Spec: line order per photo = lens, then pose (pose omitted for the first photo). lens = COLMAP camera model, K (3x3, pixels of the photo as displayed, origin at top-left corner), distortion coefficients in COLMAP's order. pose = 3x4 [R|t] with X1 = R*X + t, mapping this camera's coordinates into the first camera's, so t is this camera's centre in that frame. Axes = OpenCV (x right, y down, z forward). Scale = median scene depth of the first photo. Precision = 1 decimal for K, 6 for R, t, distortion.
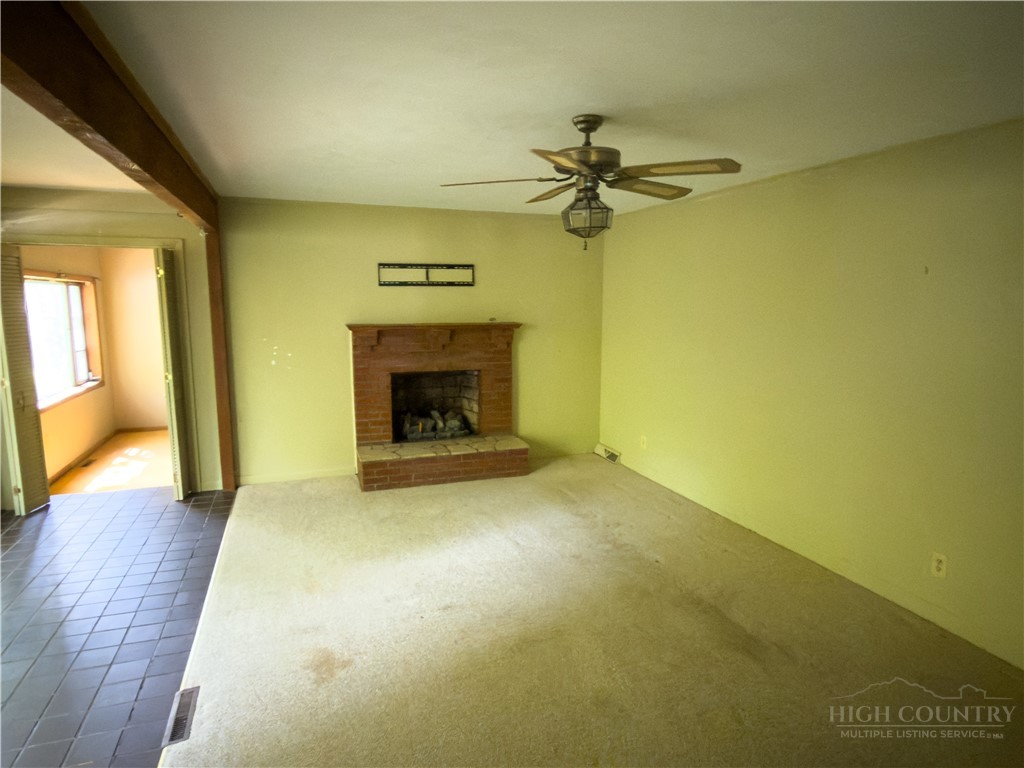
lens RADIAL K [[590.9, 0, 512.0], [0, 590.9, 384.0], [0, 0, 1]] dist [0.003184, 0.001379]
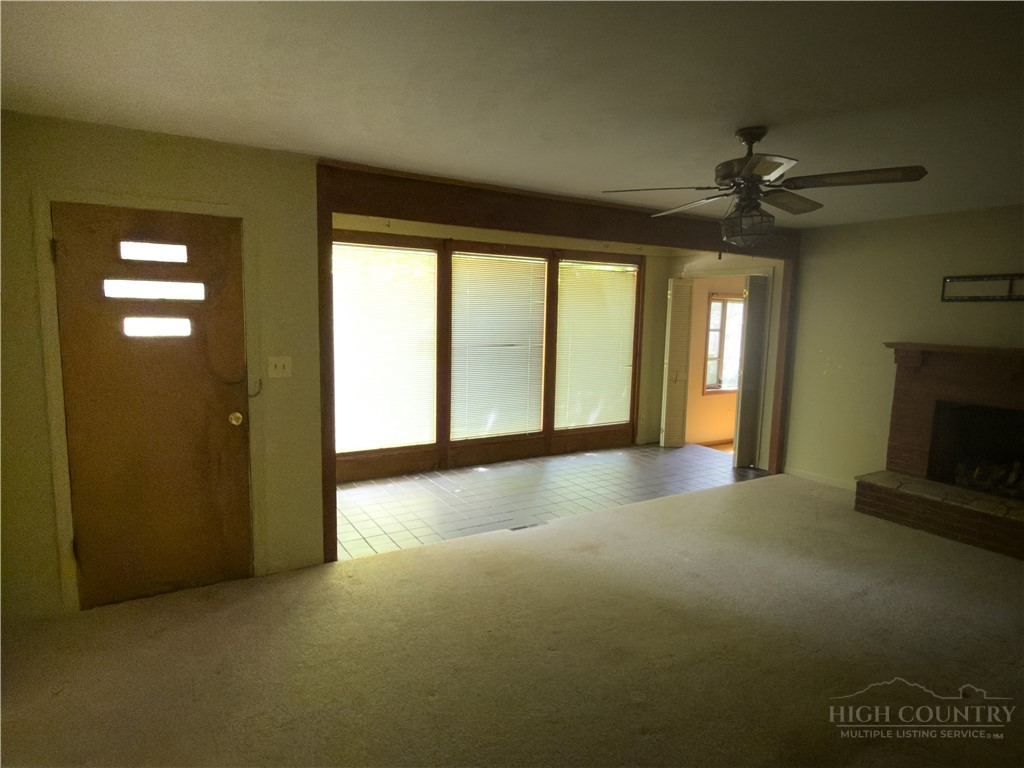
lens RADIAL K [[590.9, 0, 512.0], [0, 590.9, 384.0], [0, 0, 1]] dist [0.003184, 0.001379]
pose [[0.218344, 0.126478, -0.967641, 0.539677], [-0.147801, 0.984413, 0.095320, -0.034545], [0.964614, 0.122205, 0.233635, 0.188676]]
